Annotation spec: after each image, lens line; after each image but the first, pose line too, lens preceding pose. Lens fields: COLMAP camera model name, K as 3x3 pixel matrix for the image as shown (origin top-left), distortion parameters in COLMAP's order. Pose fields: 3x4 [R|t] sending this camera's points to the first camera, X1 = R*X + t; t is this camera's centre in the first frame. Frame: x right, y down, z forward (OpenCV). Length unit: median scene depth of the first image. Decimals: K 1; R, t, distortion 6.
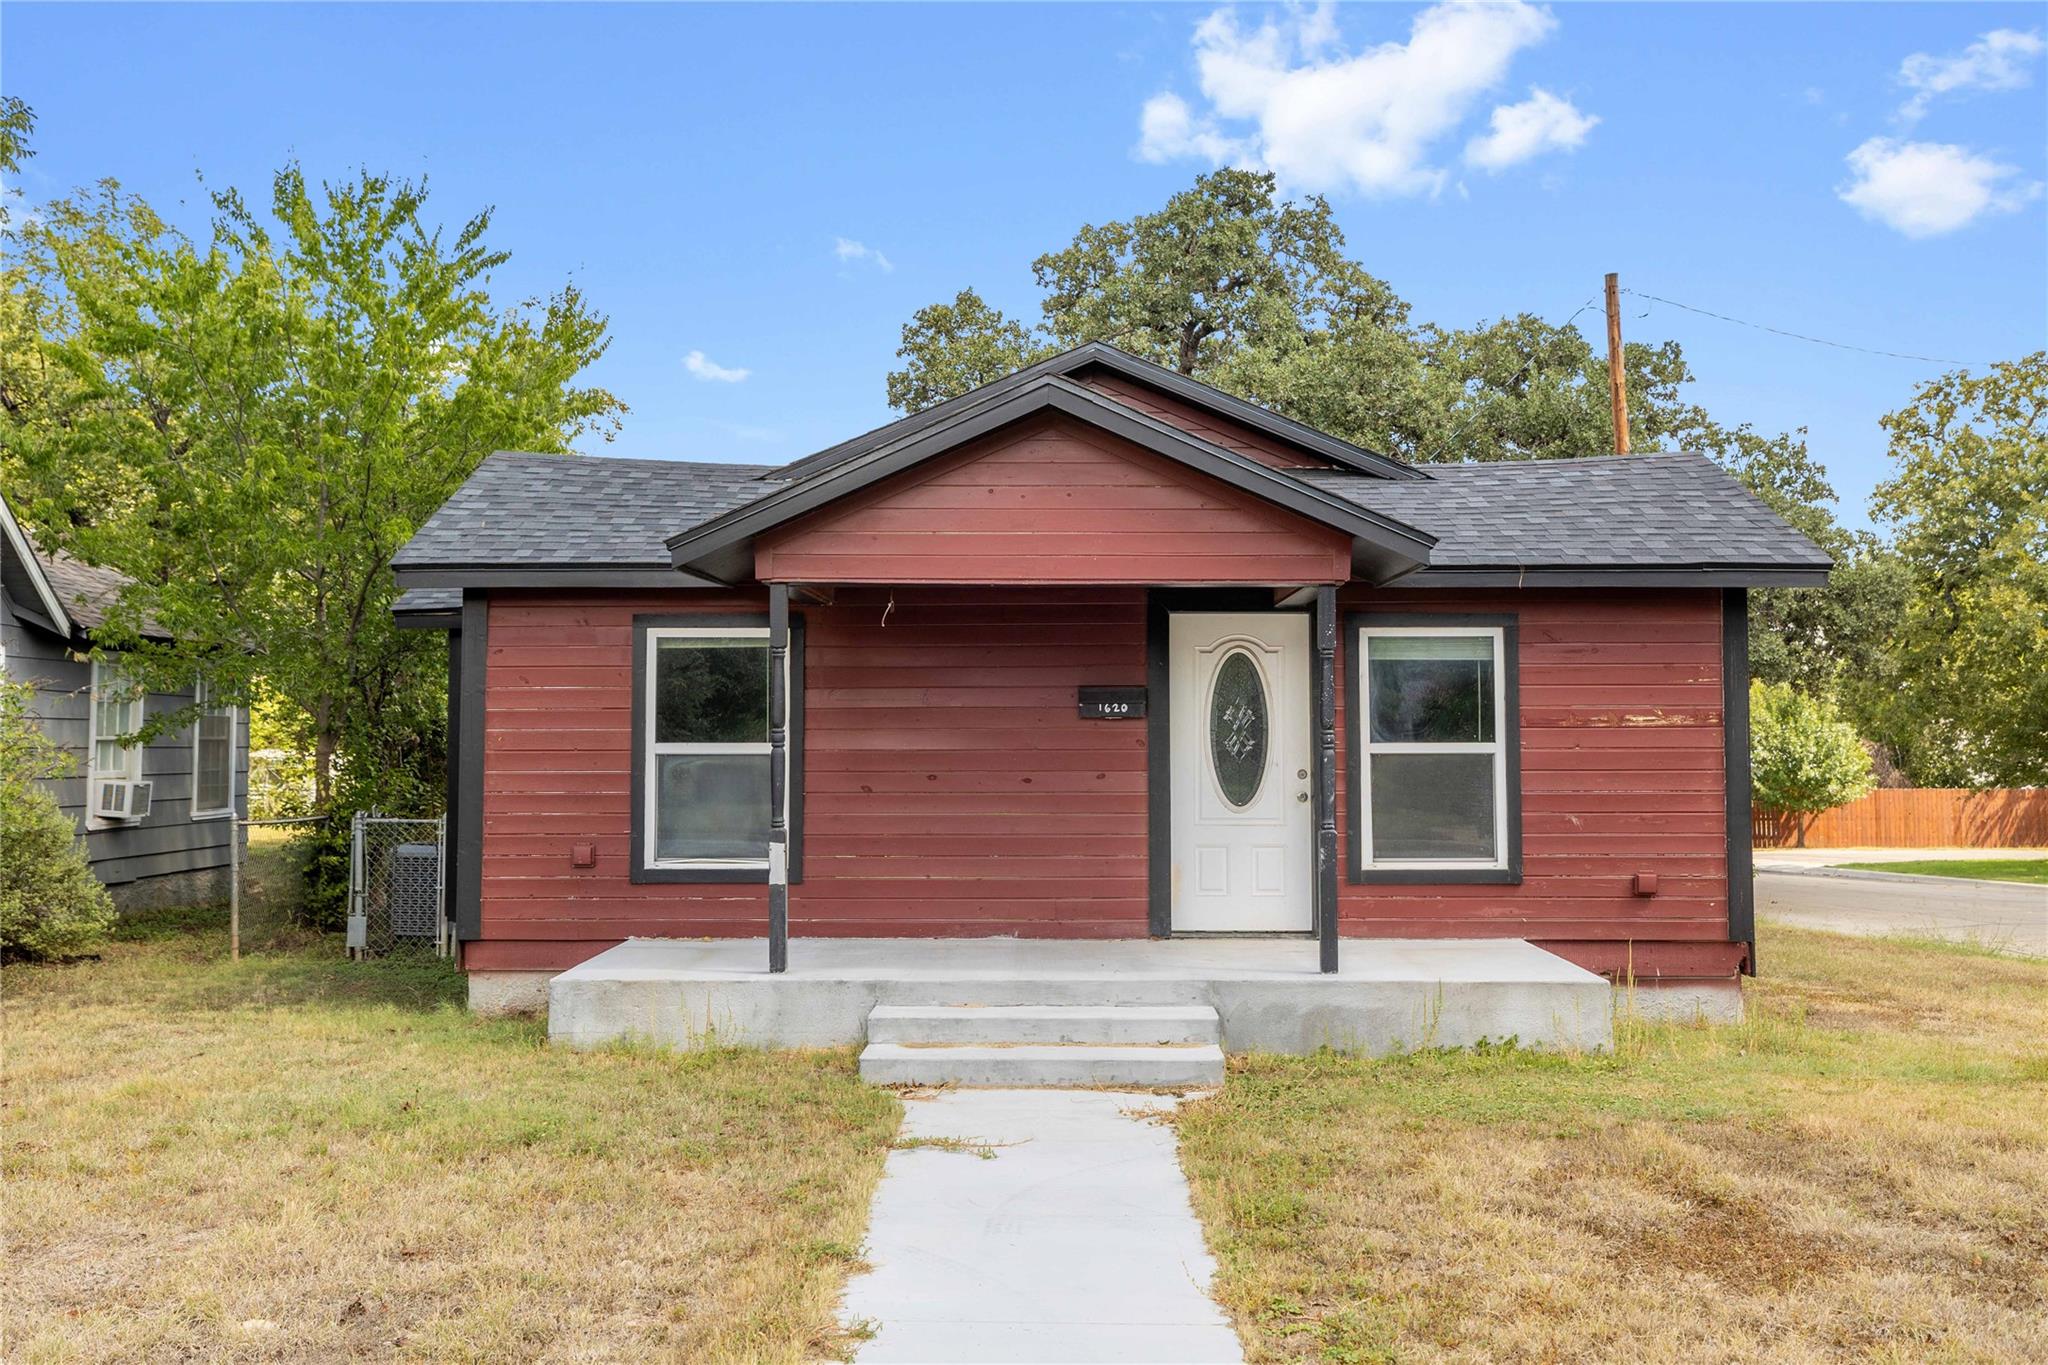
lens RADIAL K [[2075.4, 0, 1024.0], [0, 2075.4, 682.5], [0, 0, 1]] dist [-0.004116, 0.005034]
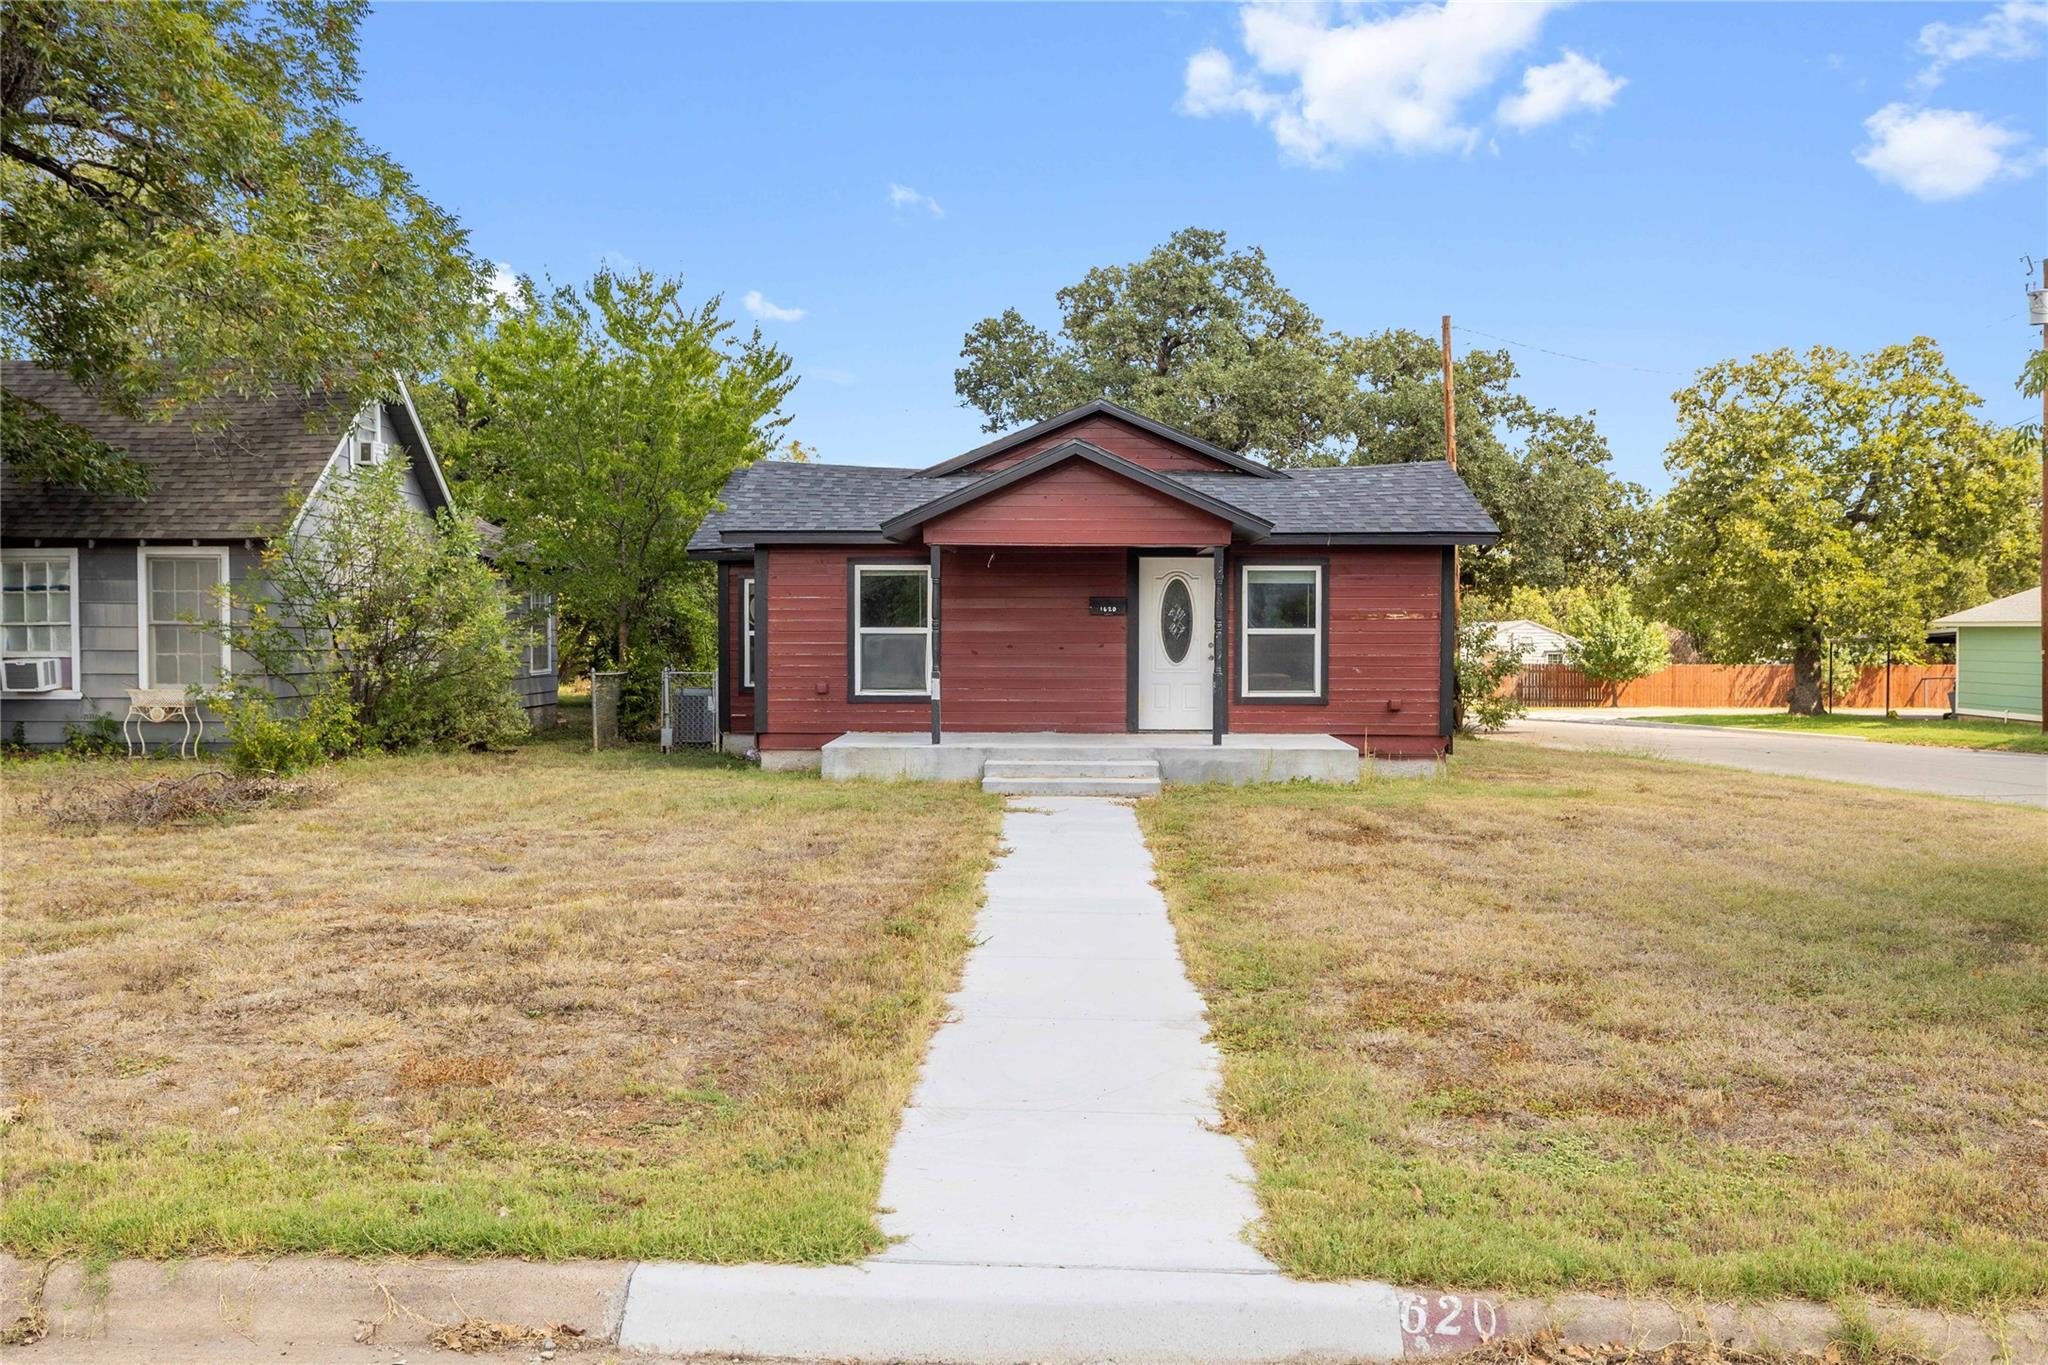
lens RADIAL K [[1595.6, 0, 1024.0], [0, 1595.6, 682.5], [0, 0, 1]] dist [-0.051802, -0.000098]
pose [[0.999915, 0.003068, -0.012658, -0.013266], [-0.002268, 0.998031, 0.062688, -0.010824], [0.012825, -0.062654, 0.997953, -0.402878]]
